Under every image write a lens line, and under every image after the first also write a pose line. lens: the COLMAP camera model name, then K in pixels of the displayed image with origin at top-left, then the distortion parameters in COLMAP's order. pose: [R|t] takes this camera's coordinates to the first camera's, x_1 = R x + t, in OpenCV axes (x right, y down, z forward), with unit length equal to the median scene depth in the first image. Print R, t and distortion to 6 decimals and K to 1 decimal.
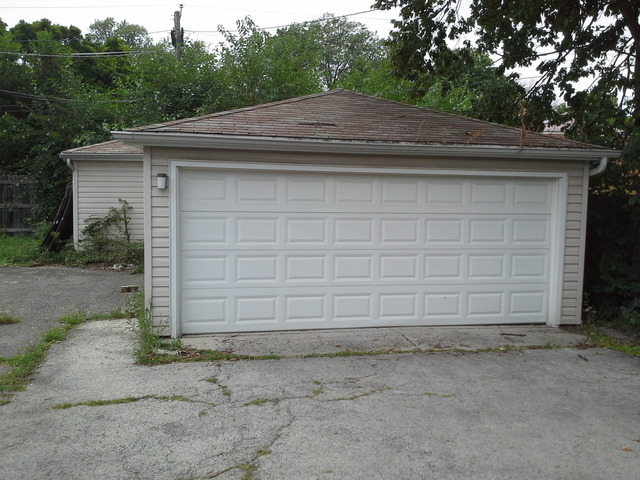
lens RADIAL K [[615.9, 0, 338.5], [0, 615.9, 225.8], [0, 0, 1]] dist [0.075150, -0.204112]
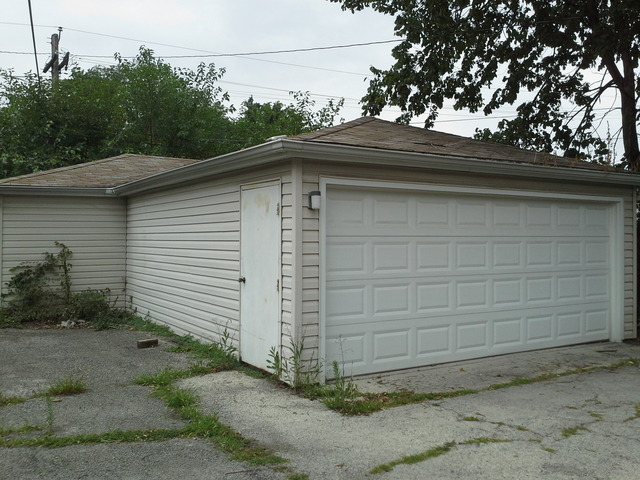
lens RADIAL K [[615.9, 0, 338.5], [0, 615.9, 225.8], [0, 0, 1]] dist [0.075150, -0.204112]
pose [[0.934680, -0.012426, 0.355273, -0.546009], [0.043826, 0.995793, -0.080474, 0.033095], [-0.352778, 0.090788, 0.931292, 0.186235]]
